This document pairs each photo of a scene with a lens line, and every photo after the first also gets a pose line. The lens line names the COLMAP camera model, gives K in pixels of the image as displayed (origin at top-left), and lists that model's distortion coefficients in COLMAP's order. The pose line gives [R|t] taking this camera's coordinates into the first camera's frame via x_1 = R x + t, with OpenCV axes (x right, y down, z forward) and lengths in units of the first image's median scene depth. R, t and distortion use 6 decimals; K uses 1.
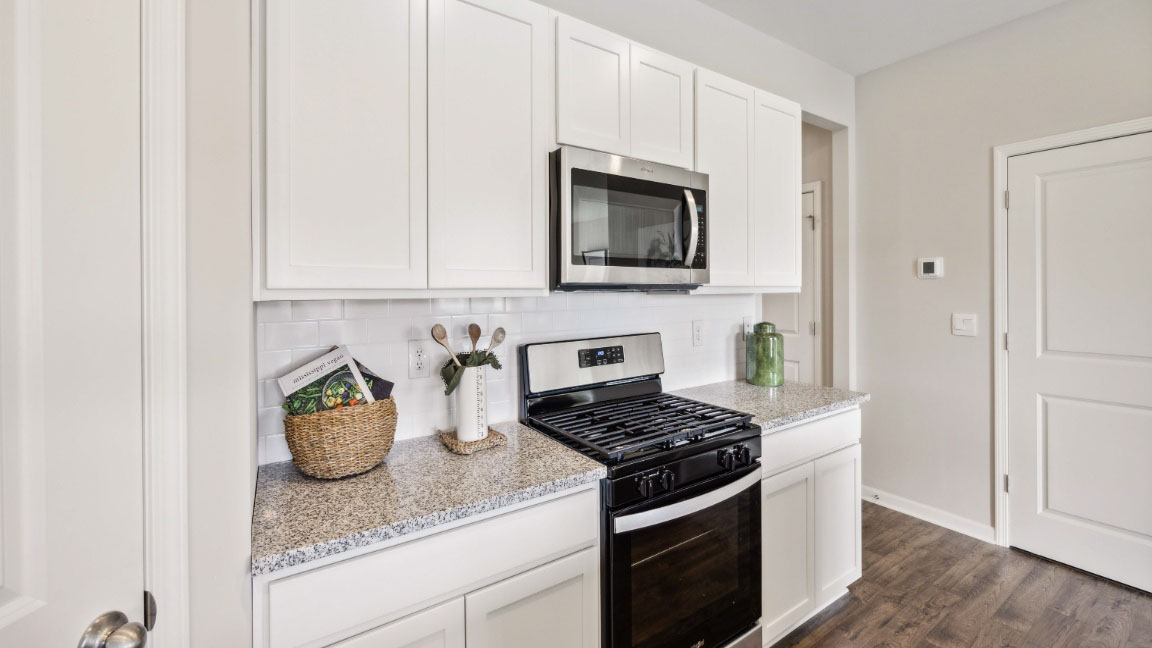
lens RADIAL K [[460.2, 0, 573.8], [0, 460.2, 329.1], [0, 0, 1]] dist [-0.000966, -0.000131]
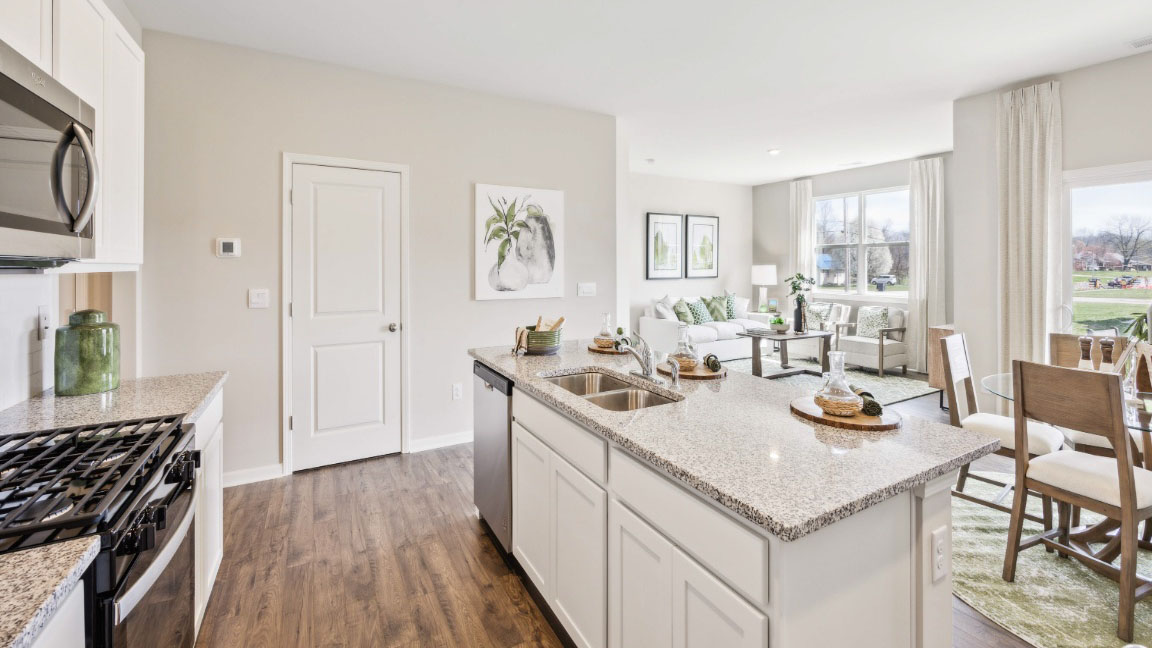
lens RADIAL K [[460.2, 0, 573.8], [0, 460.2, 329.1], [0, 0, 1]] dist [-0.000966, -0.000131]
pose [[0.077043, -0.126976, 0.988909, -0.268630], [0.081591, 0.989333, 0.120674, -0.009807], [-0.993684, 0.071389, 0.086581, 0.131737]]
